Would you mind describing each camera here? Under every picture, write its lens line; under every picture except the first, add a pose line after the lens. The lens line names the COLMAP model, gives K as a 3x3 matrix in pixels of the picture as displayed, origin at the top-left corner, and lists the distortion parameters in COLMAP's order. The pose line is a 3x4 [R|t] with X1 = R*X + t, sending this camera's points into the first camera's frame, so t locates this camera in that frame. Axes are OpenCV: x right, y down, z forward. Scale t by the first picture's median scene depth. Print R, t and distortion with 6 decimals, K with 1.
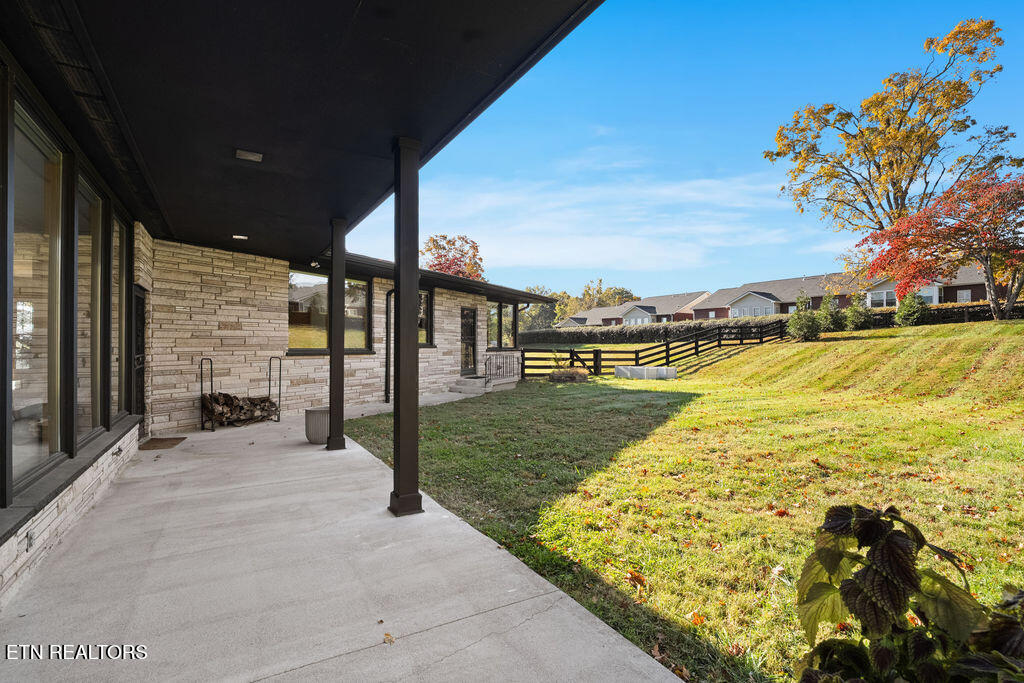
lens RADIAL K [[467.7, 0, 512.0], [0, 467.7, 341.5], [0, 0, 1]] dist [-0.002336, -0.000370]
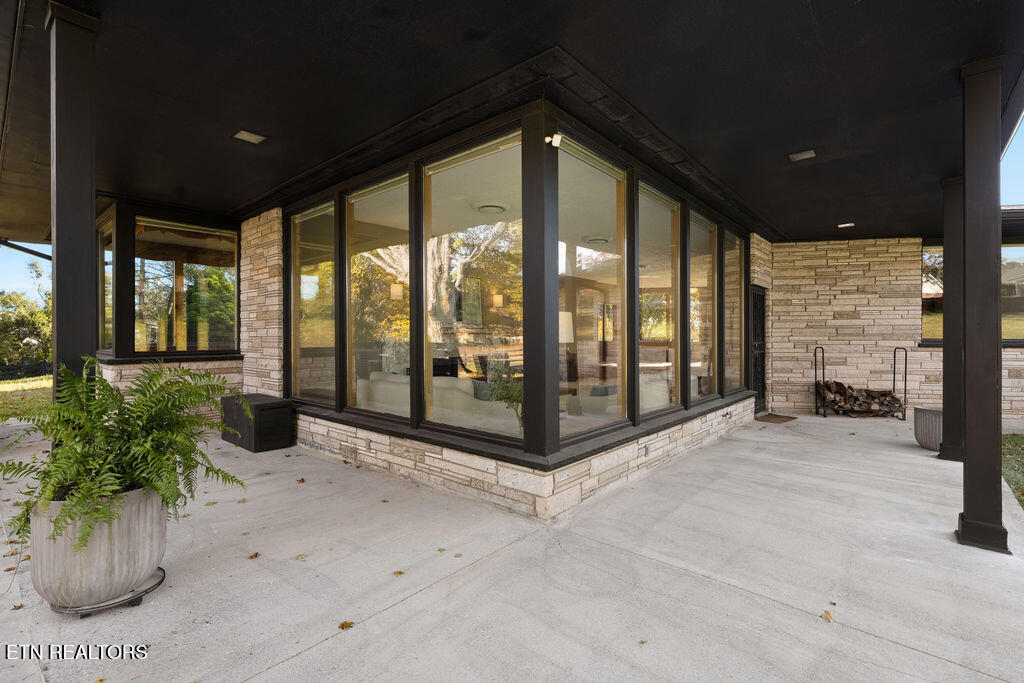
lens RADIAL K [[467.7, 0, 512.0], [0, 467.7, 341.5], [0, 0, 1]] dist [-0.002336, -0.000370]
pose [[0.315536, 0.009729, -0.948864, 0.129840], [0.005899, 0.999908, 0.012214, 0.006928], [0.948895, -0.009451, 0.315449, 0.011216]]
